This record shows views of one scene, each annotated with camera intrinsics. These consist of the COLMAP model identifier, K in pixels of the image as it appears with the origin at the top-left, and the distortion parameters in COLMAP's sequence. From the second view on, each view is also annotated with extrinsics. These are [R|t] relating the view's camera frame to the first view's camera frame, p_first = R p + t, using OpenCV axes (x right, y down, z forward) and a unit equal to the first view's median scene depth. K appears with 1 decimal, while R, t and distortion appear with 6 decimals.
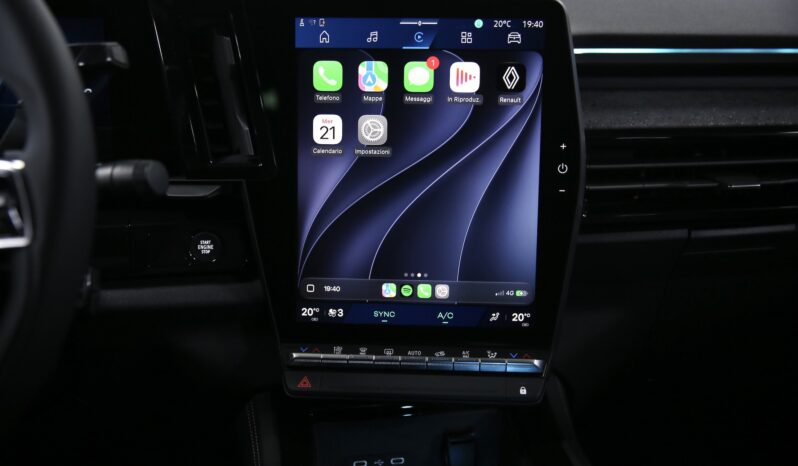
lens RADIAL K [[825.9, 0, 396.5], [0, 825.9, 227.6], [0, 0, 1]] dist [-0.015508, 0.000000]
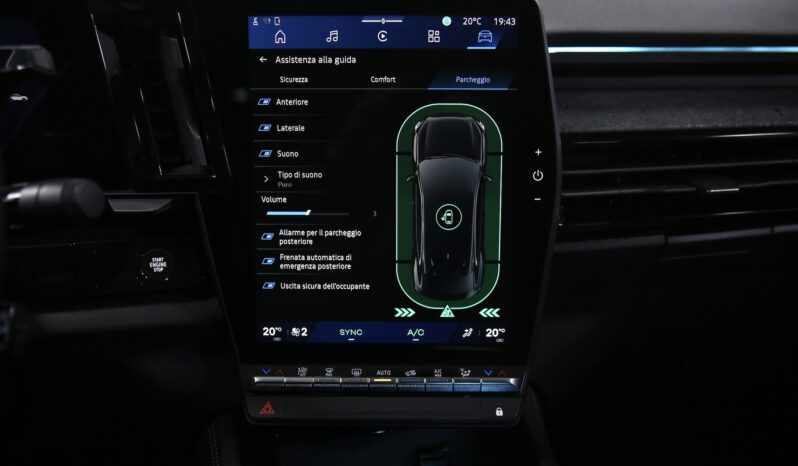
lens RADIAL K [[722.6, 0, 397.9], [0, 722.6, 226.3], [0, 0, 1]] dist [-0.057135, 0.025713]
pose [[0.998891, -0.018277, 0.043379, 0.005228], [0.017095, 0.999477, 0.027460, -0.038140], [-0.043858, -0.026688, 0.998681, 0.181247]]
